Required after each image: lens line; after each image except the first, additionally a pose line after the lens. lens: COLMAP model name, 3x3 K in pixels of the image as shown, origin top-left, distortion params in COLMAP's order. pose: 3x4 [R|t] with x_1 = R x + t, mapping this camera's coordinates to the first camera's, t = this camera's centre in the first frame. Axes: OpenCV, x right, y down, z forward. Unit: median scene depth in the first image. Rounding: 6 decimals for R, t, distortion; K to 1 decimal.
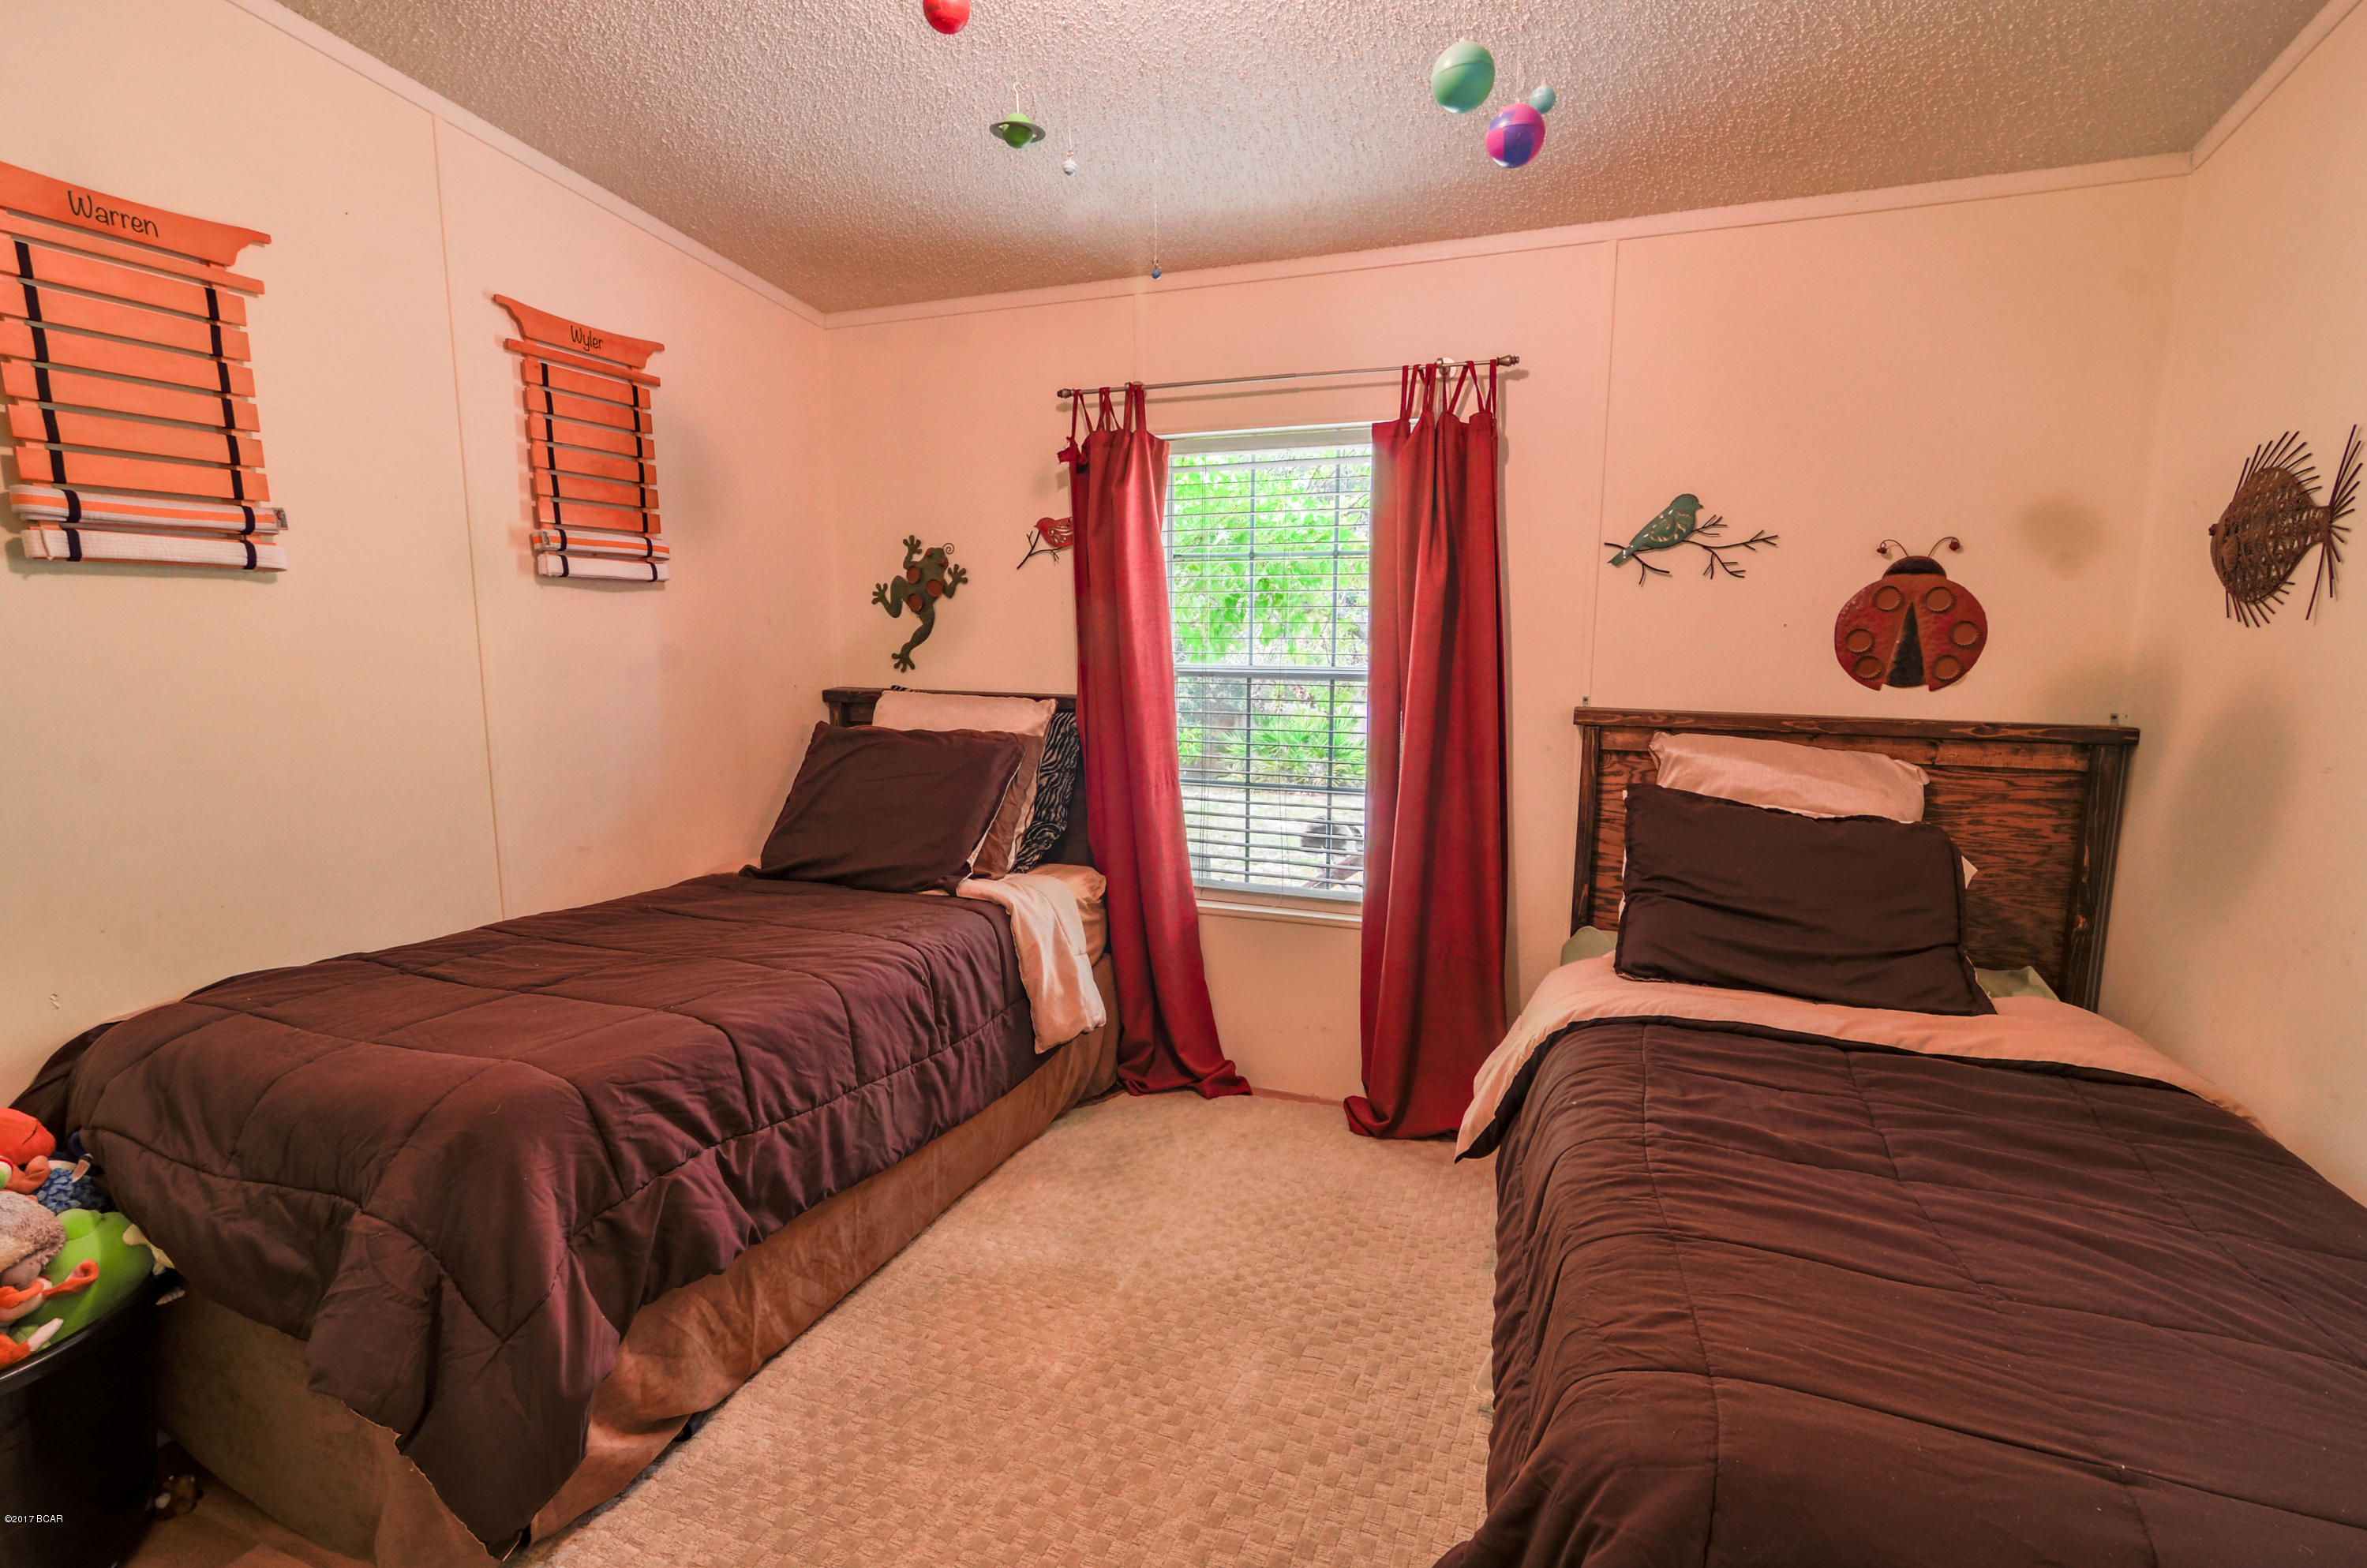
lens RADIAL K [[1129.9, 0, 1175.1], [0, 1129.9, 796.9], [0, 0, 1]] dist [-0.009261, 0.006652]
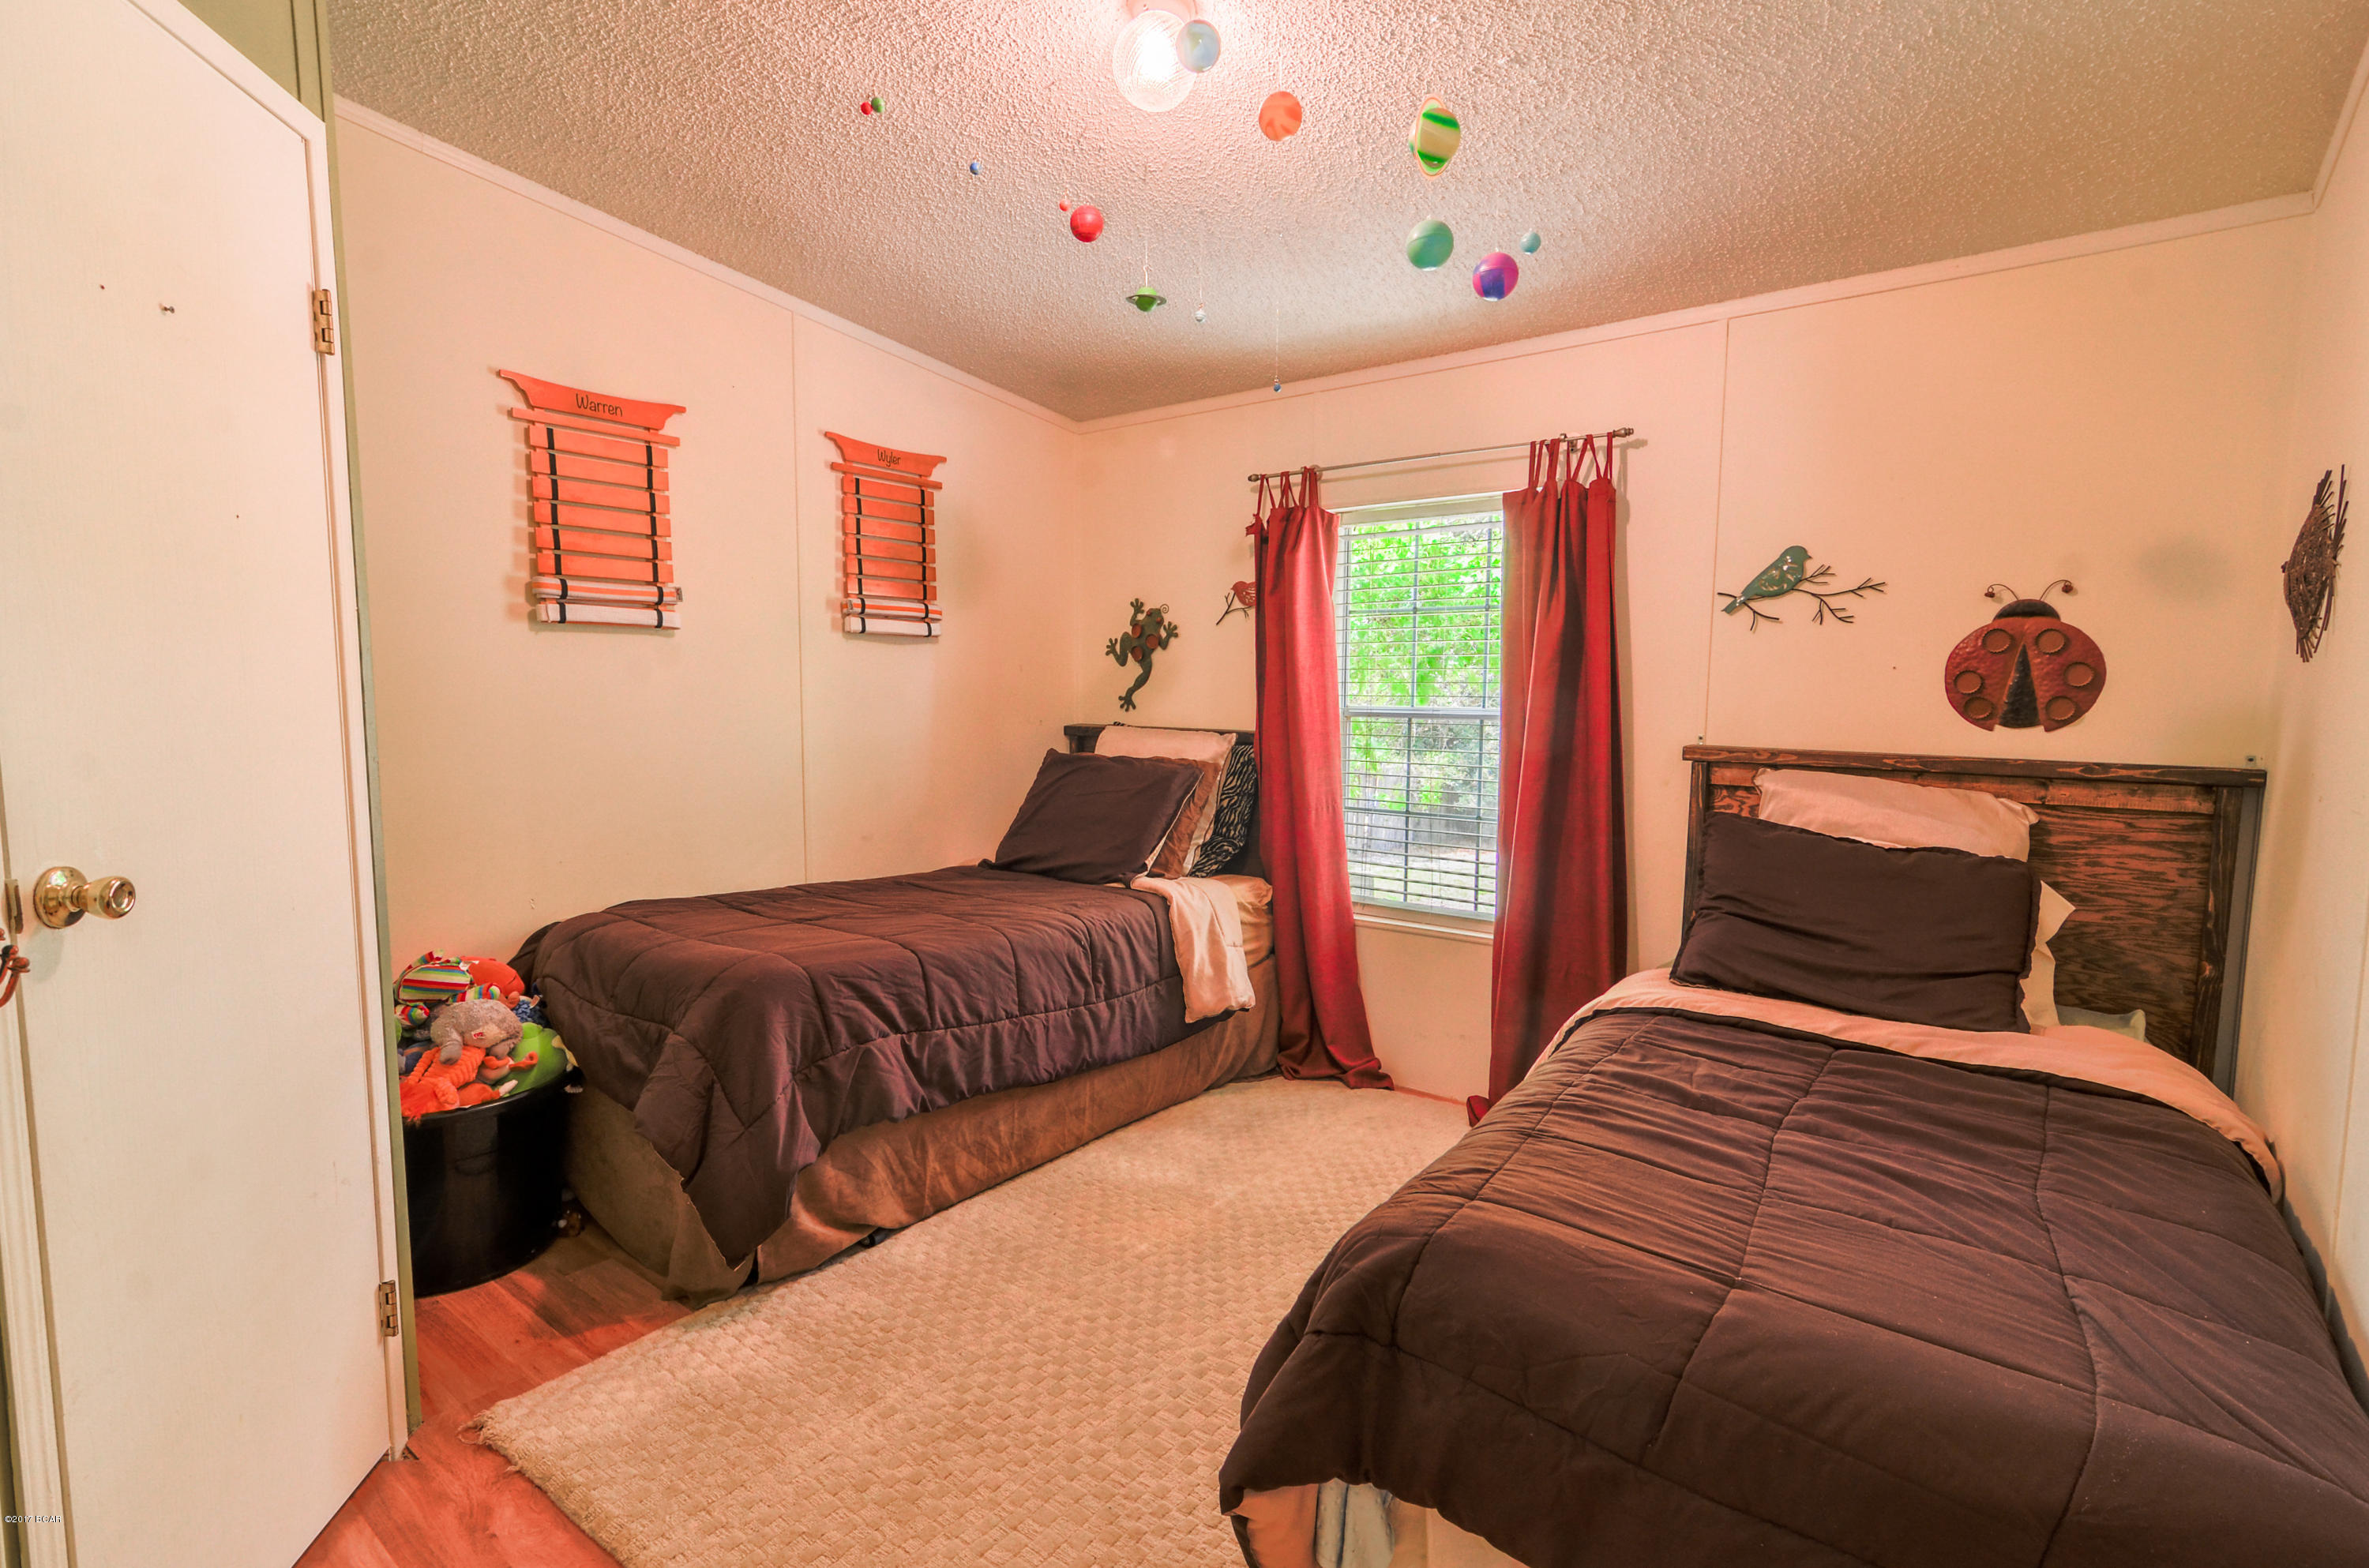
lens RADIAL K [[1130.8, 0, 1176.1], [0, 1130.8, 796.9], [0, 0, 1]] dist [-0.009261, 0.006652]
pose [[0.958223, 0.031206, -0.284315, 0.219638], [-0.046604, 0.997781, -0.047551, 0.049416], [0.282200, 0.058815, 0.957551, -0.184769]]
